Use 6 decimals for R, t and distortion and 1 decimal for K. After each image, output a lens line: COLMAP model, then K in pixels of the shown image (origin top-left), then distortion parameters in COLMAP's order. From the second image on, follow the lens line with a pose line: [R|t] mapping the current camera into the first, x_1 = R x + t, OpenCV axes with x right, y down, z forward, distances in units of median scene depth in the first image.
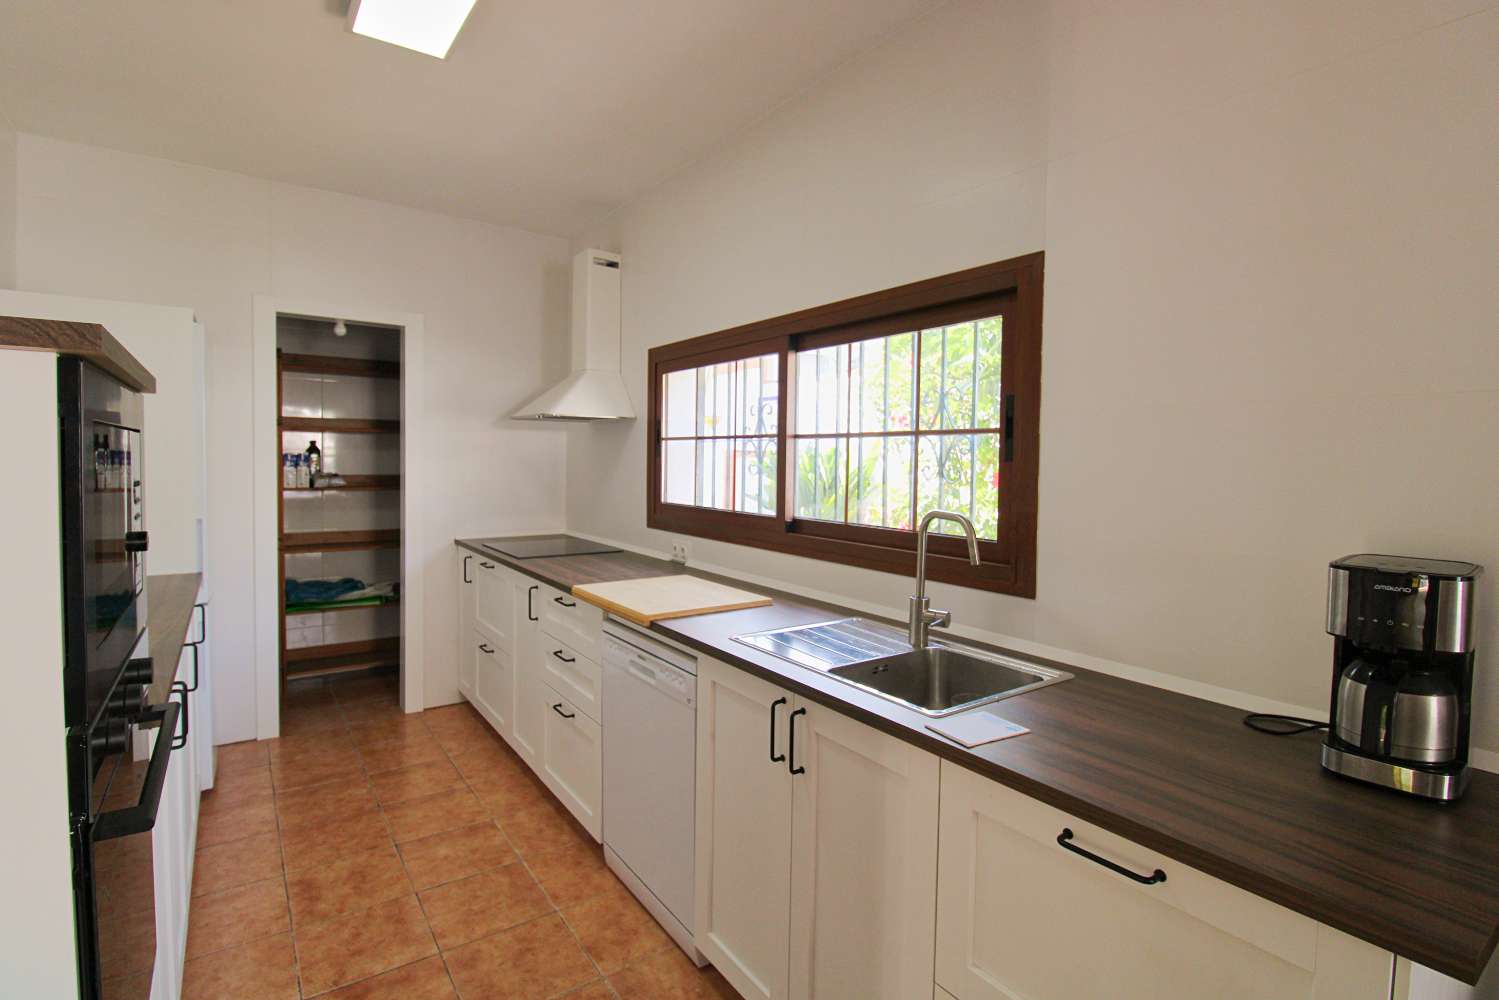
lens RADIAL K [[696.8, 0, 741.5], [0, 696.8, 479.0], [0, 0, 1]] dist [0.009283, -0.018747]
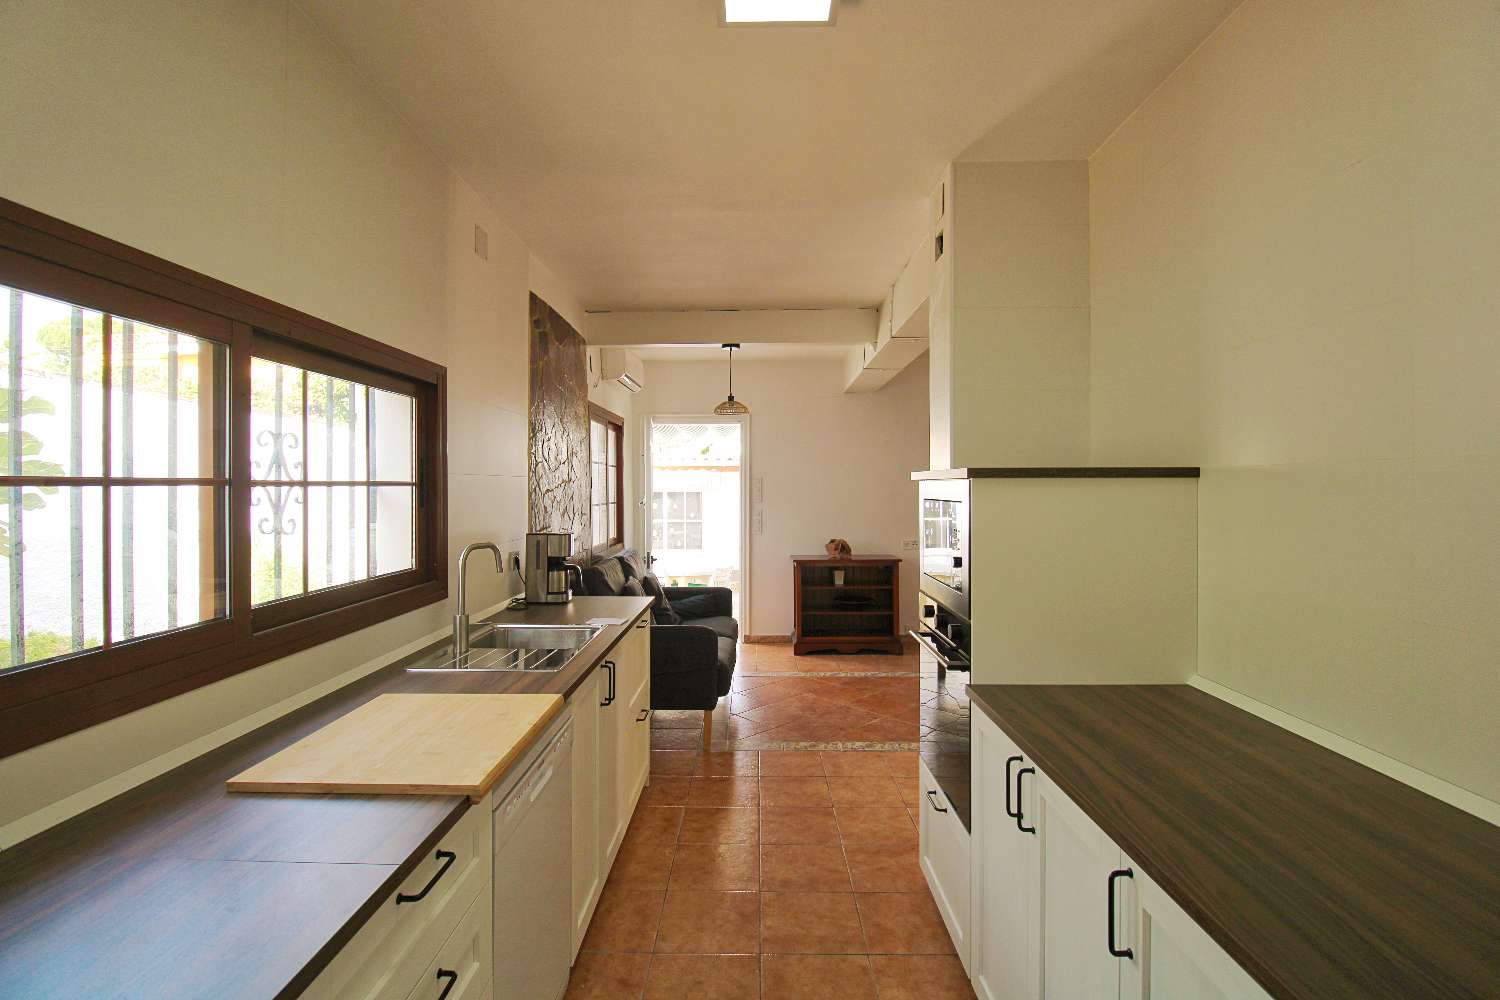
lens RADIAL K [[697.3, 0, 742.0], [0, 697.3, 478.9], [0, 0, 1]] dist [0.009283, -0.018747]
pose [[-0.786213, 0.016522, 0.617735, -0.542153], [0.035599, 0.999193, 0.018584, -0.046850], [-0.616930, 0.036602, -0.786167, 0.961586]]
